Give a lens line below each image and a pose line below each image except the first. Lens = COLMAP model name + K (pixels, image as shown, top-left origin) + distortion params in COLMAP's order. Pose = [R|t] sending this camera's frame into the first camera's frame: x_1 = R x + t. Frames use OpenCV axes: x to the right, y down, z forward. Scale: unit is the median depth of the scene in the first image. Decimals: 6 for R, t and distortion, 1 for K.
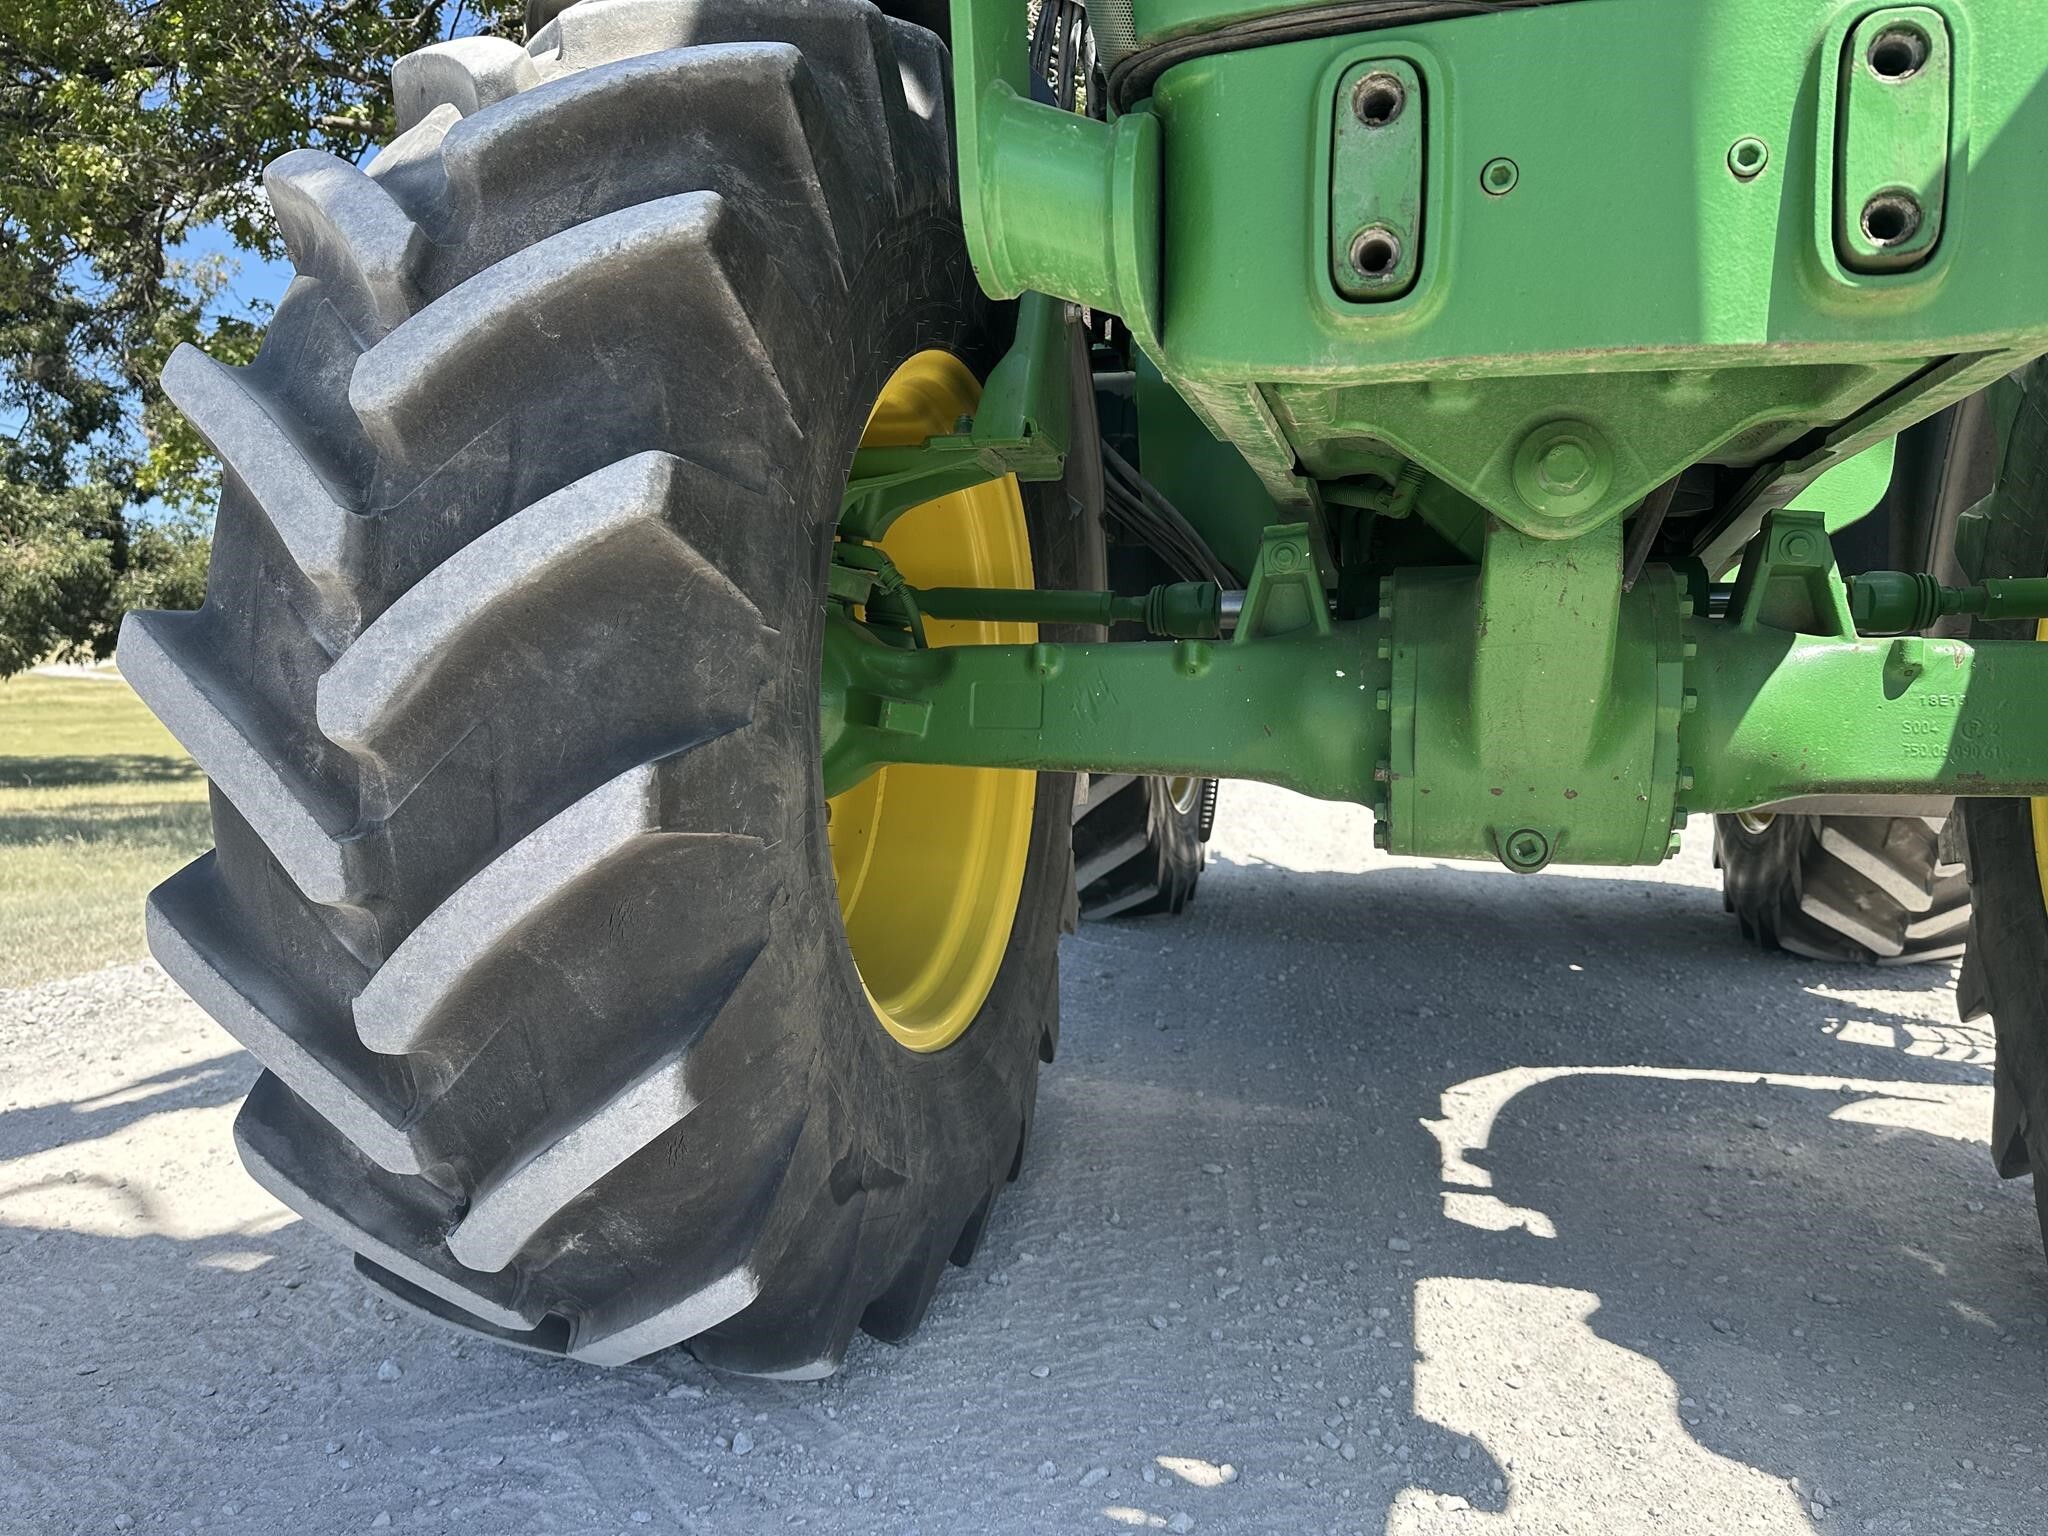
lens RADIAL K [[1449.8, 0, 1023.9], [0, 1449.8, 771.7], [0, 0, 1]] dist [0.016896, -0.022528]
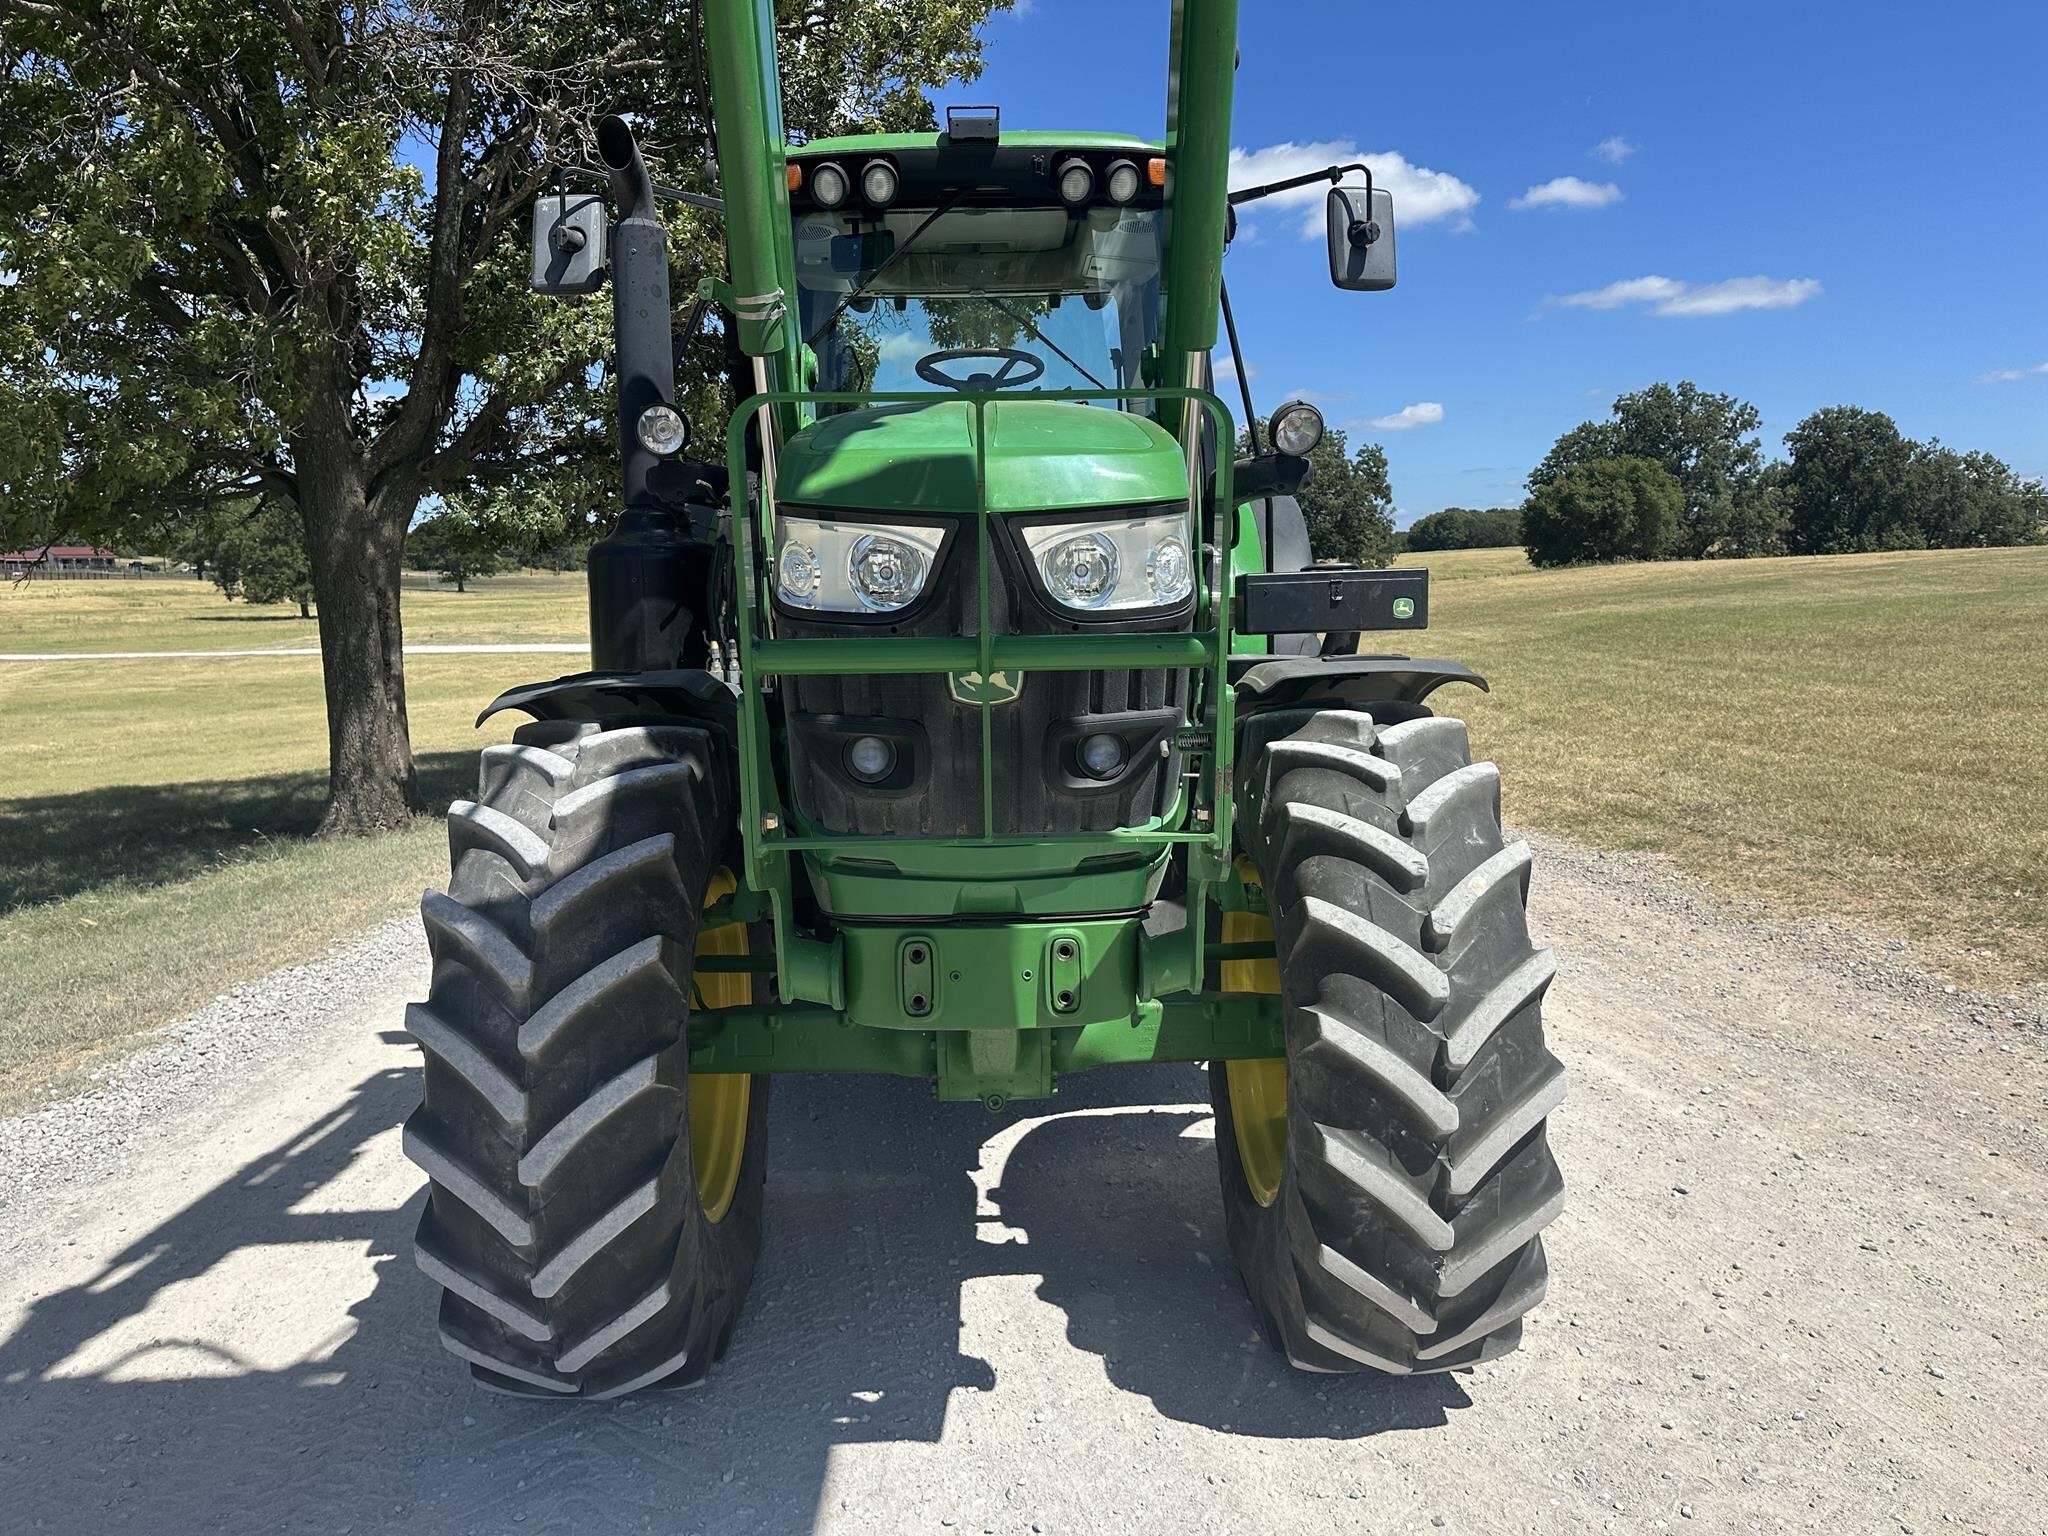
lens RADIAL K [[1433.0, 0, 1017.5], [0, 1433.0, 770.2], [0, 0, 1]] dist [0.059146, -0.090235]
pose [[0.957458, -0.063855, 0.281420, -0.212971], [0.046226, 0.996556, 0.068849, -0.592881], [-0.284847, -0.052911, 0.957112, -1.096298]]
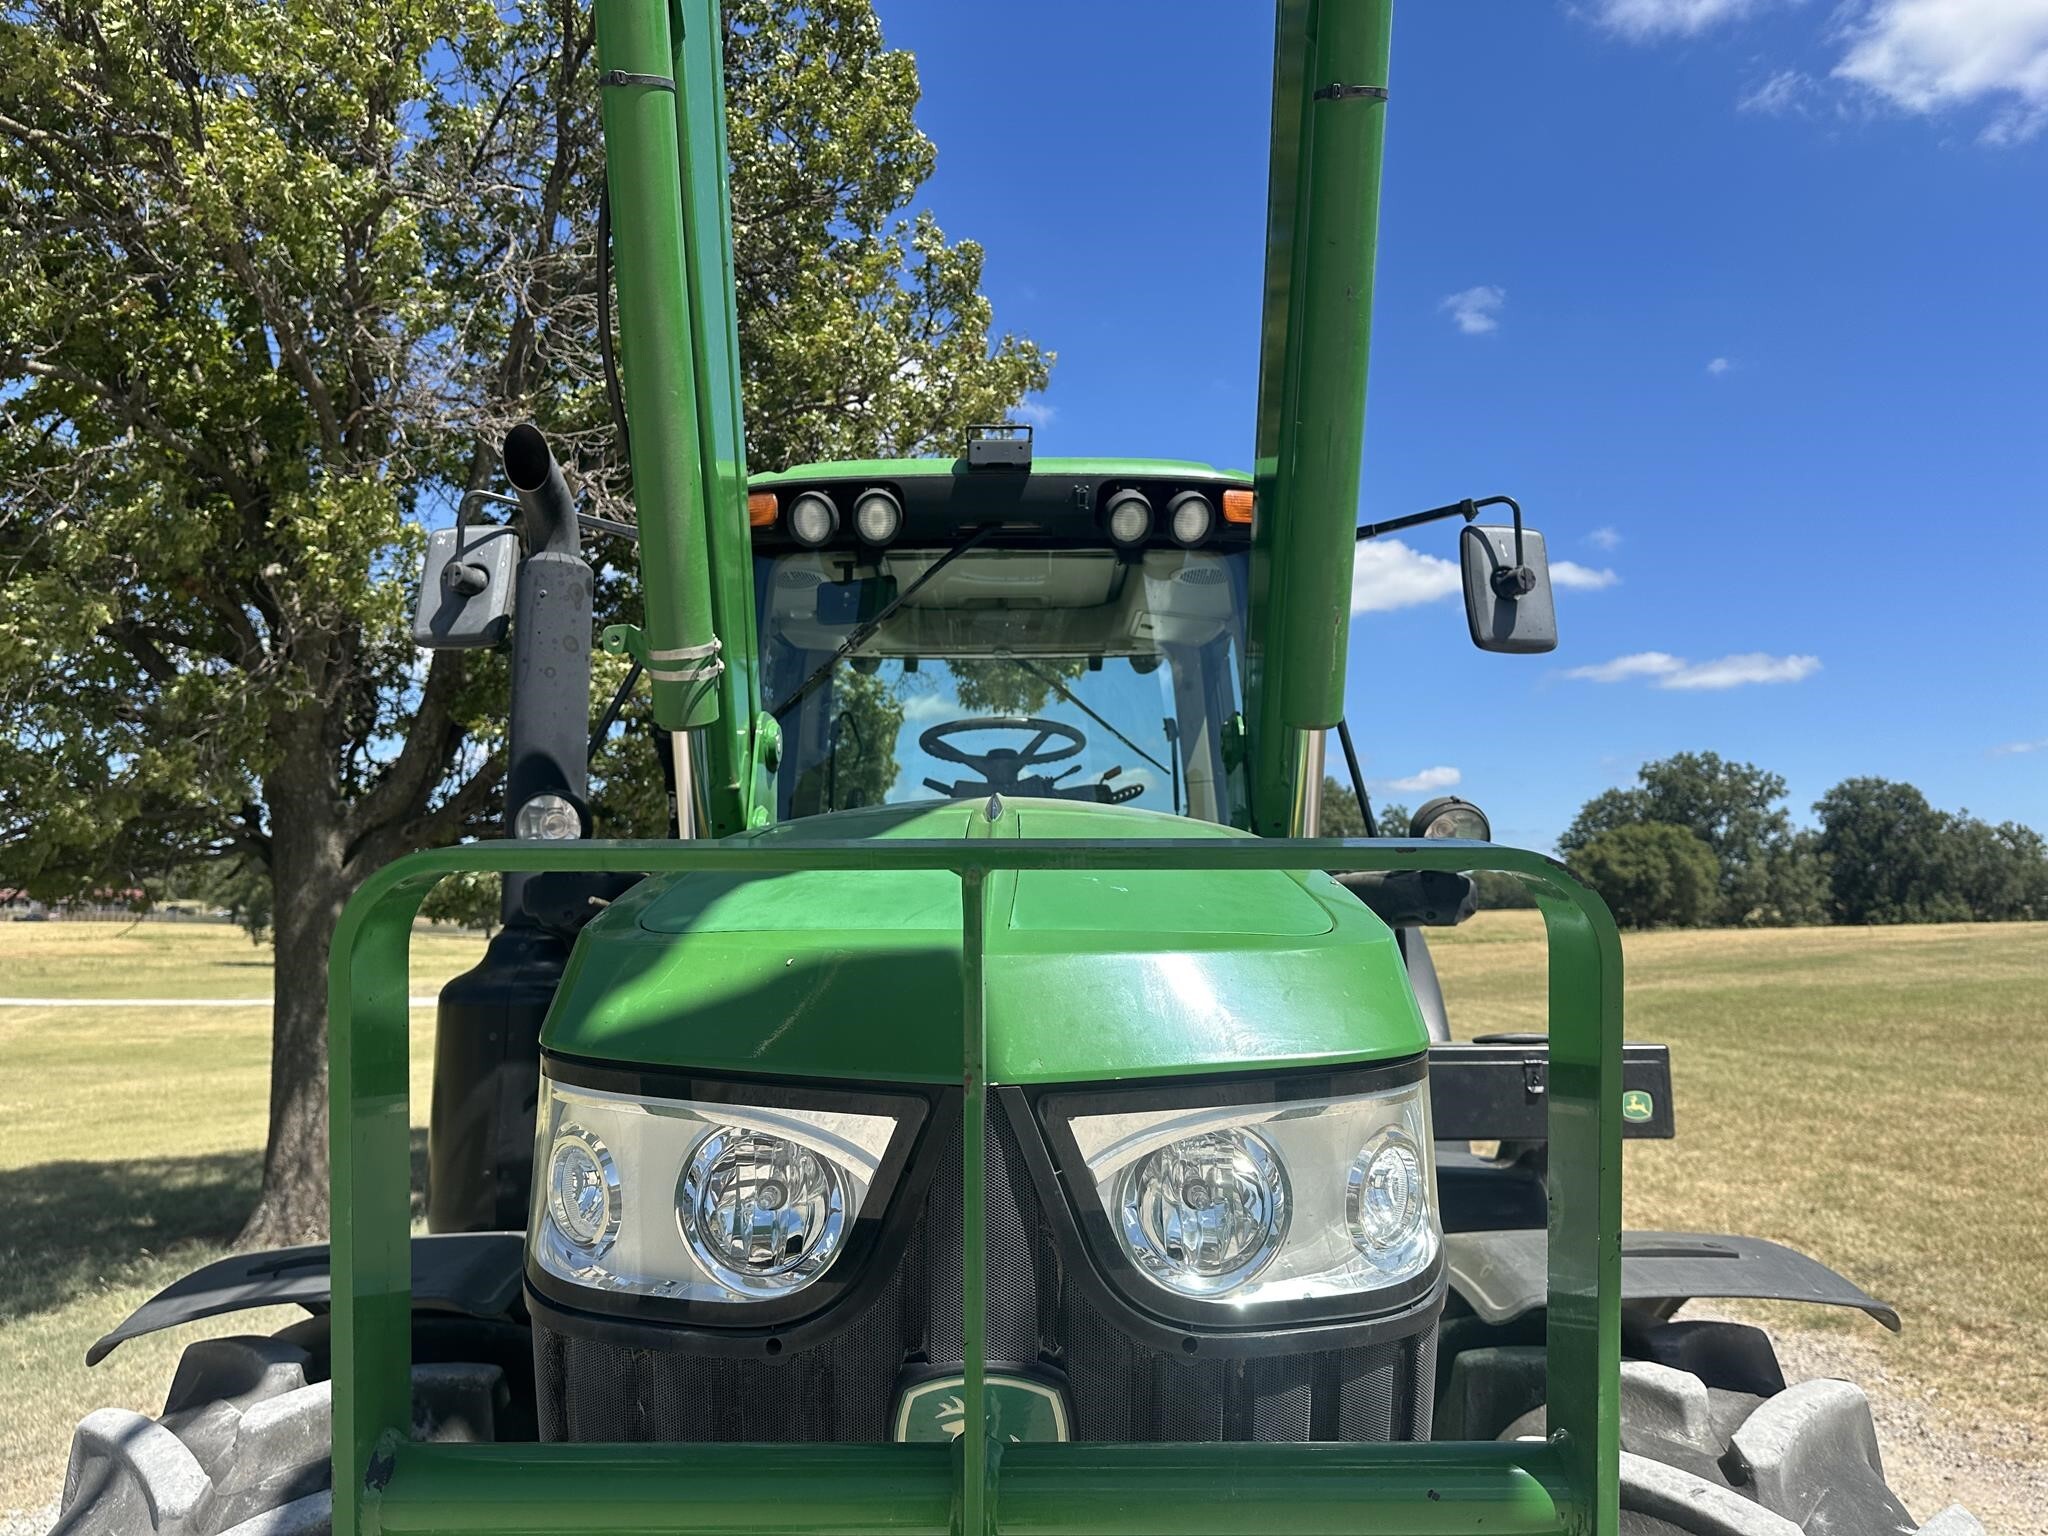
lens RADIAL K [[1444.2, 0, 1011.5], [0, 1444.2, 765.7], [0, 0, 1]] dist [0.022250, -0.036643]
pose [[0.963976, 0.018219, 0.265365, 0.027041], [0.030264, 0.983660, -0.177473, -0.792960], [-0.264262, 0.179111, 0.947673, -0.292399]]
